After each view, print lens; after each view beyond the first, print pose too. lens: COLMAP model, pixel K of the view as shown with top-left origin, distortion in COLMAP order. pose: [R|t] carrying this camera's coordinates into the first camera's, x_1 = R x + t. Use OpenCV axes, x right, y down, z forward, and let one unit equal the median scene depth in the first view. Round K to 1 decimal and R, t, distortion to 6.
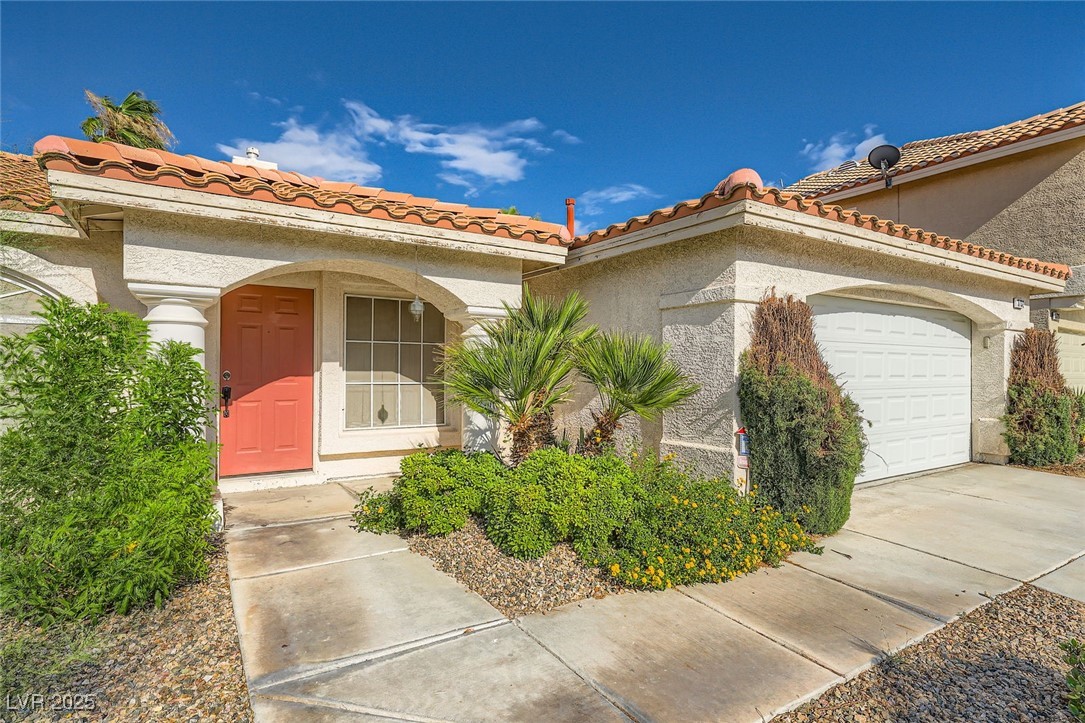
lens RADIAL K [[552.9, 0, 540.4], [0, 552.9, 366.6], [0, 0, 1]] dist [0.010034, 0.000094]
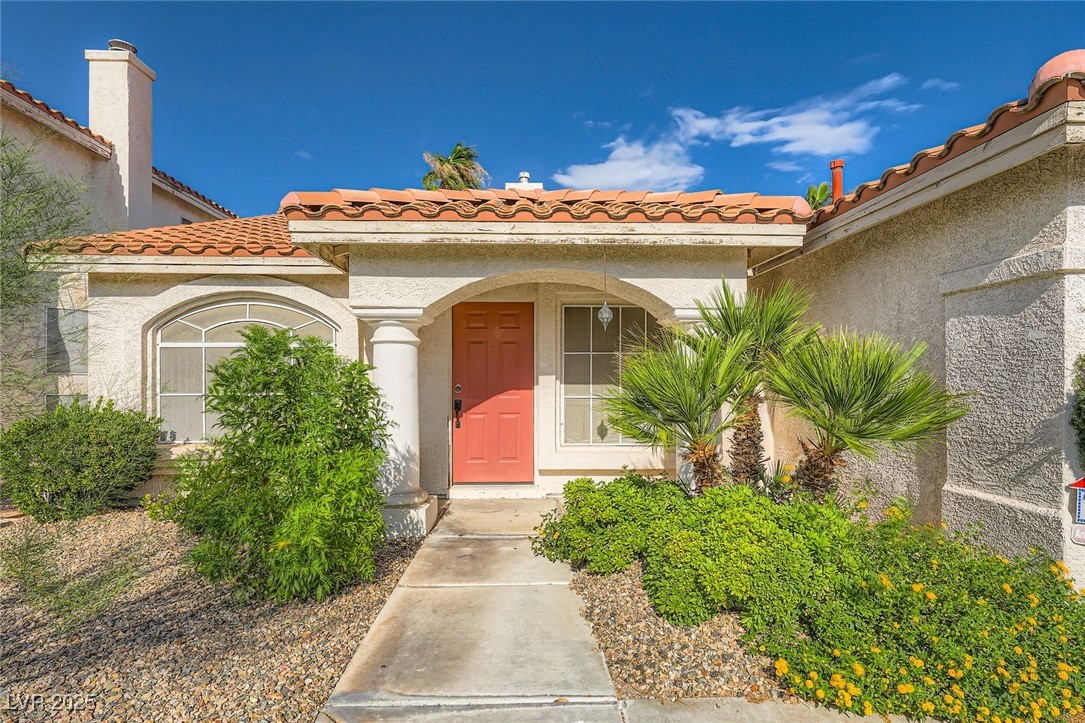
lens RADIAL K [[582.0, 0, 540.2], [0, 582.0, 377.5], [0, 0, 1]] dist [0.009626, 0.000524]
pose [[0.862777, -0.006980, -0.505537, 0.175056], [0.007821, 0.999969, -0.000459, -0.005371], [0.505525, -0.003558, 0.862805, 0.137806]]
